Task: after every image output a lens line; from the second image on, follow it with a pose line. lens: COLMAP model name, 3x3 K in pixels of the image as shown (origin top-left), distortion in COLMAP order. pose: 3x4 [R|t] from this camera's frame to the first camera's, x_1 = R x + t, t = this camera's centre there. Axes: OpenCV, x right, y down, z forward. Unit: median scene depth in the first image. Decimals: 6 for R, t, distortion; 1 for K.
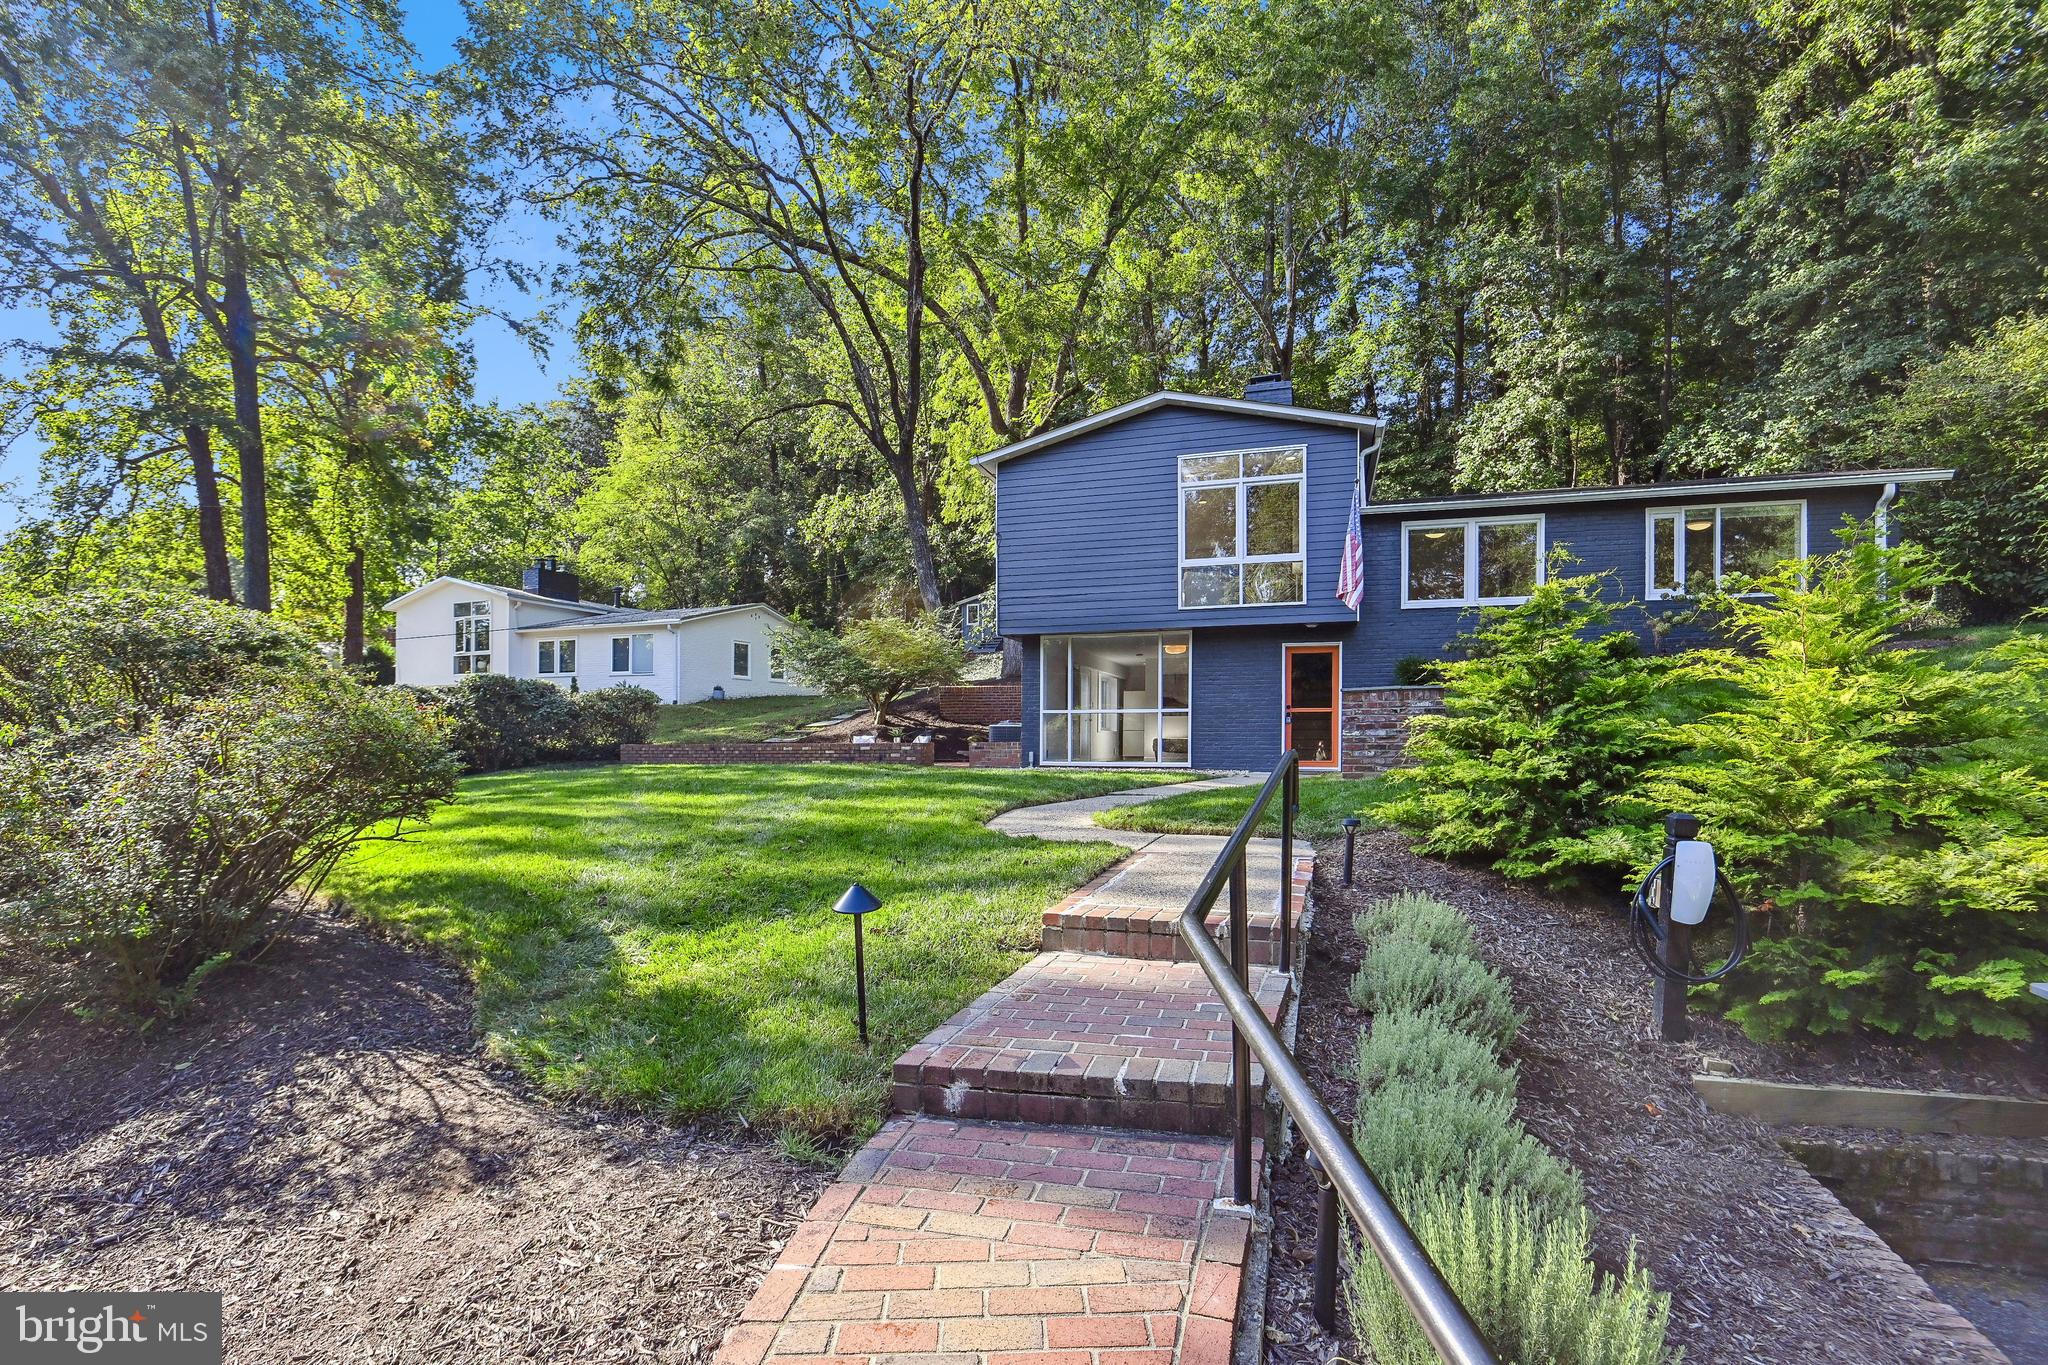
lens RADIAL K [[939.3, 0, 1027.6], [0, 939.3, 743.5], [0, 0, 1]] dist [-0.013432, -0.003192]
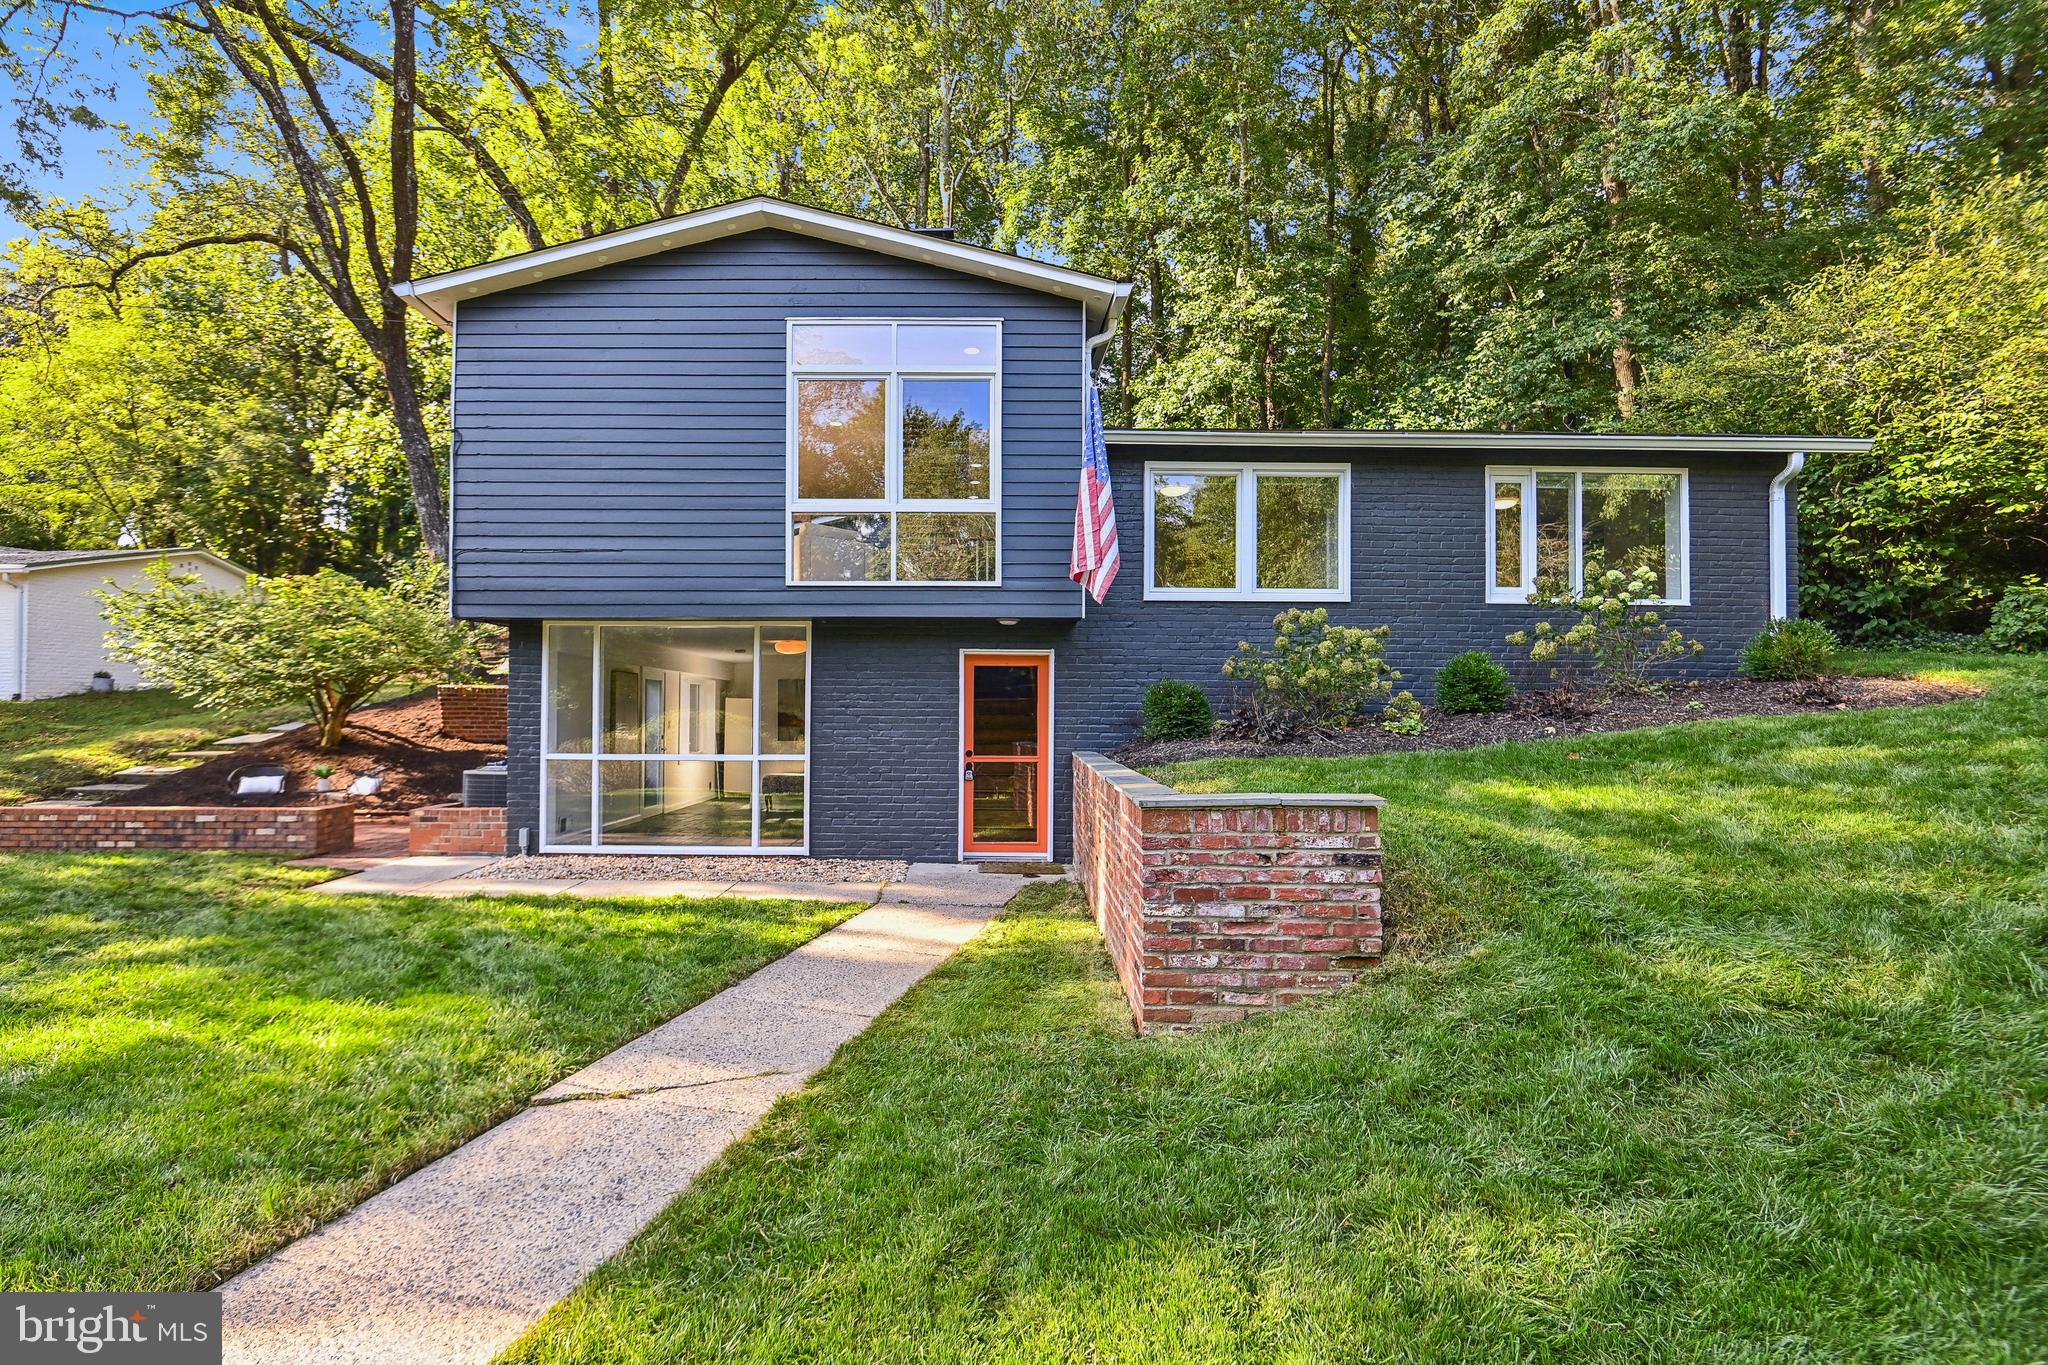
lens RADIAL K [[939.3, 0, 984.4], [0, 939.3, 704.1], [0, 0, 1]] dist [-0.013432, -0.003192]
pose [[0.947646, 0.003517, 0.319303, 0.053297], [0.000482, 0.999922, -0.012444, -0.036384], [-0.319322, 0.011947, 0.947571, 0.241252]]
